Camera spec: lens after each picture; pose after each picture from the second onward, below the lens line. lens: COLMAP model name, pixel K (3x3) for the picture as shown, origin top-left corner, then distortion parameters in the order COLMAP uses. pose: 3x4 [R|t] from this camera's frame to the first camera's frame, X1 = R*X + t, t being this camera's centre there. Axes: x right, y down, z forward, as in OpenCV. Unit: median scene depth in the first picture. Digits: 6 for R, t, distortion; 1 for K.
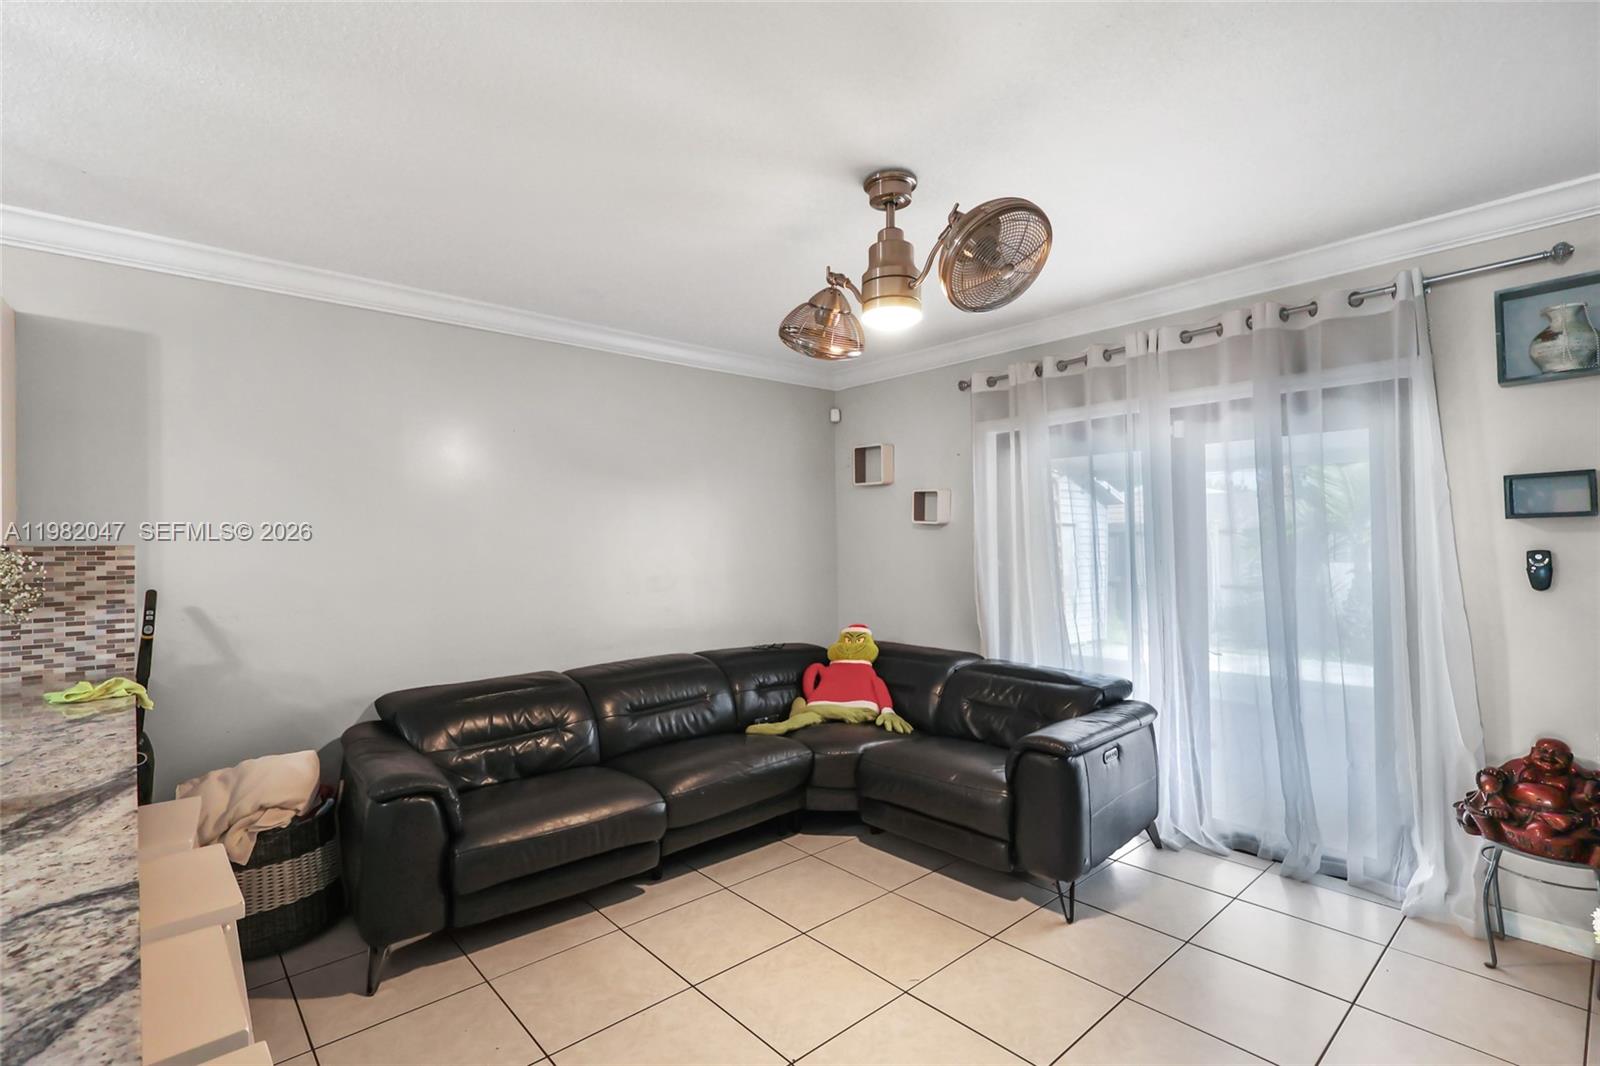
lens RADIAL K [[768.8, 0, 800.4], [0, 768.8, 532.1], [0, 0, 1]] dist [-0.002682, -0.000856]
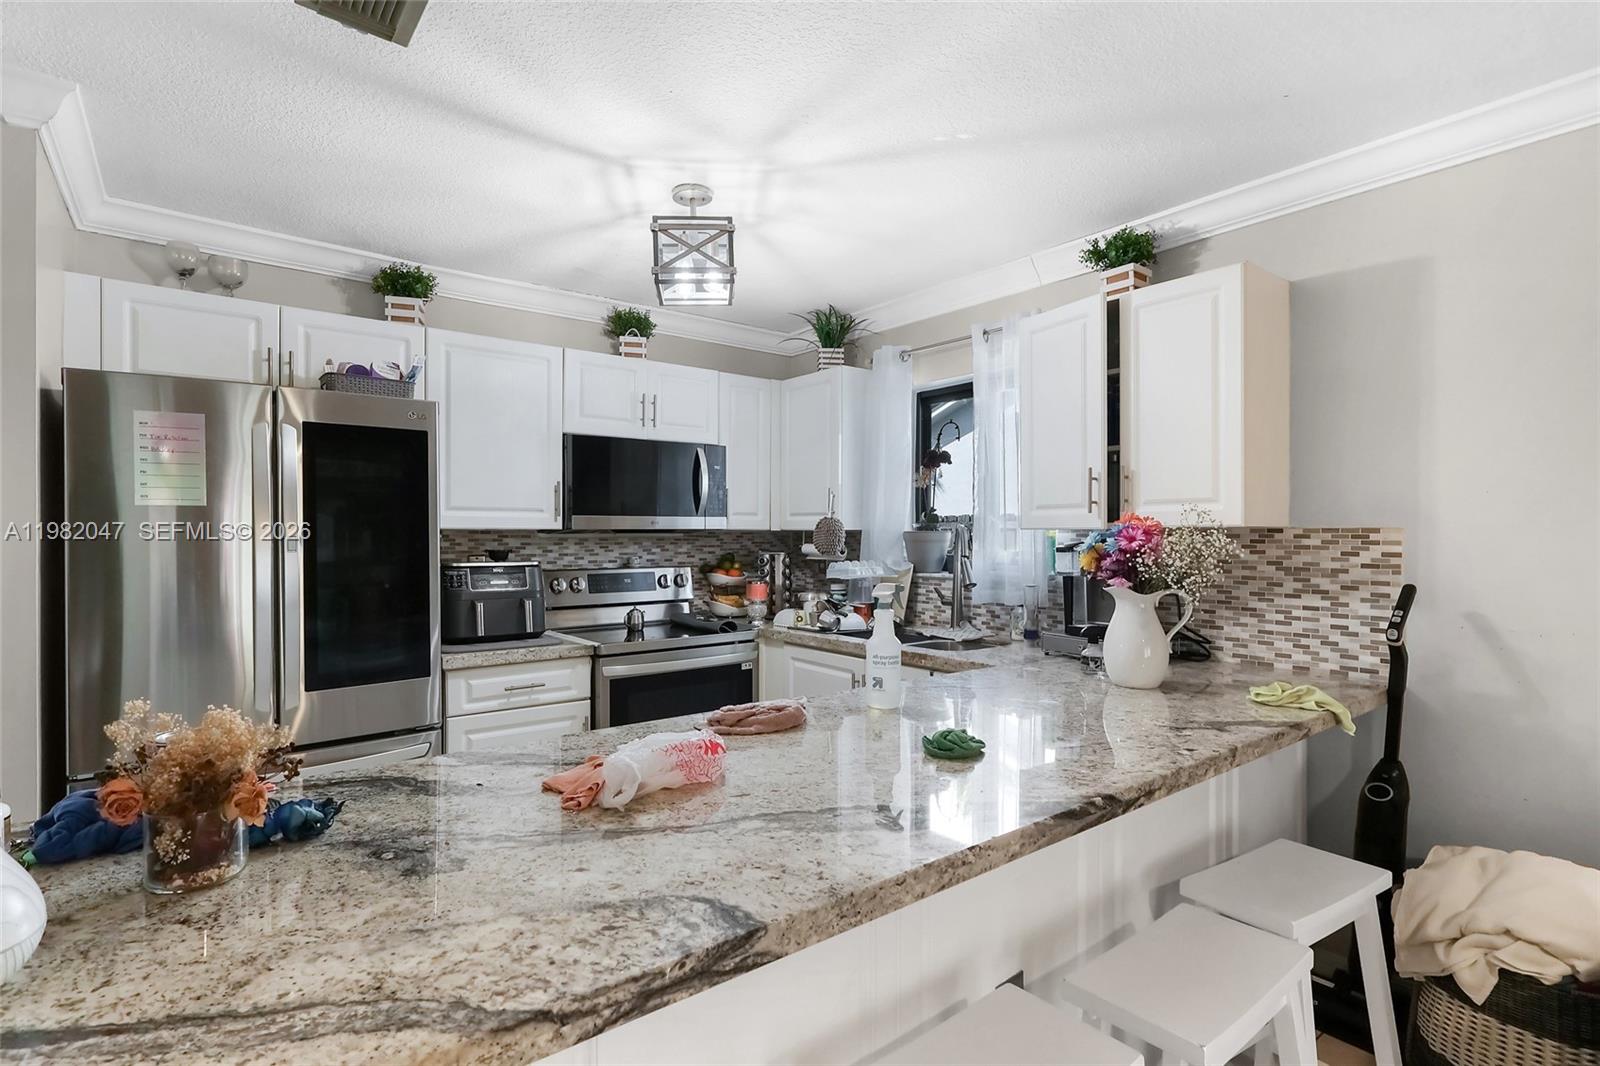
lens RADIAL K [[768.8, 0, 798.5], [0, 768.8, 539.5], [0, 0, 1]] dist [-0.002682, -0.000856]
pose [[-0.080232, 0.016386, -0.996642, -0.015606], [0.014371, 0.999780, 0.015281, 0.008863], [0.996673, -0.013097, -0.080450, 0.452119]]
